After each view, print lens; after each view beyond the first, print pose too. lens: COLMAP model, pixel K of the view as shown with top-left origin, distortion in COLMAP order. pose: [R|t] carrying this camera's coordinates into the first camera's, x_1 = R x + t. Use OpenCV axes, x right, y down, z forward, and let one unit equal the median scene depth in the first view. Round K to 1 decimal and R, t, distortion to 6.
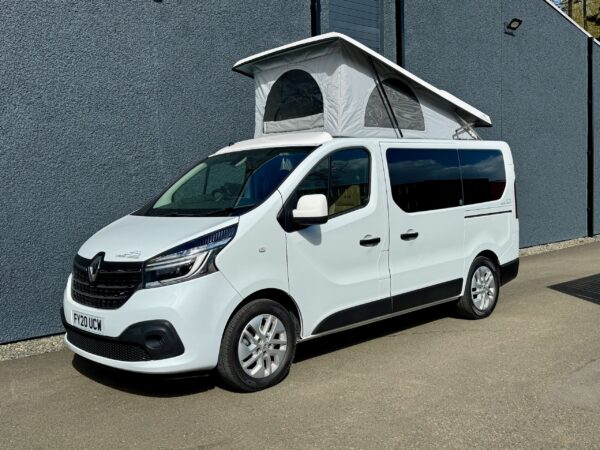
lens RADIAL K [[614.4, 0, 297.9], [0, 614.4, 224.8], [0, 0, 1]] dist [0.172895, -0.393407]
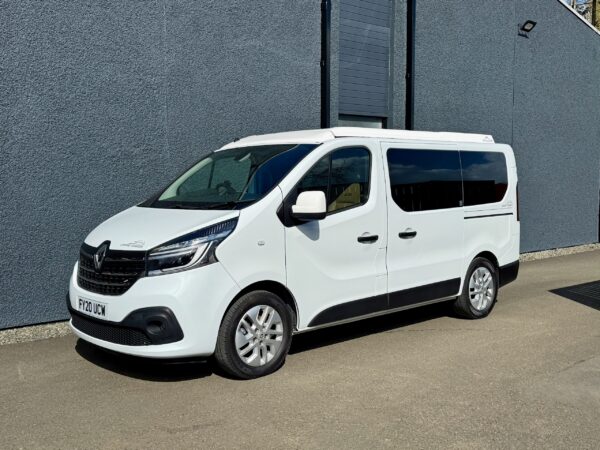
lens RADIAL K [[631.5, 0, 300.0], [0, 631.5, 225.0], [0, 0, 1]] dist [0.167515, -0.373025]
pose [[0.999484, 0.028768, -0.014297, 0.018210], [-0.028729, 0.999583, 0.002899, 0.004551], [0.014374, -0.002487, 0.999894, -0.054942]]
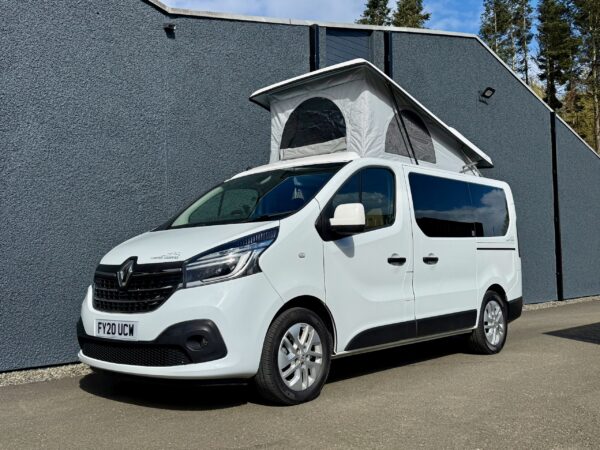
lens RADIAL K [[614.4, 0, 297.9], [0, 614.4, 224.8], [0, 0, 1]] dist [0.172895, -0.393407]
pose [[0.996640, 0.022841, 0.078653, -0.120239], [-0.012147, 0.990928, -0.133845, 0.104492], [-0.080996, 0.132440, 0.987876, 0.024587]]
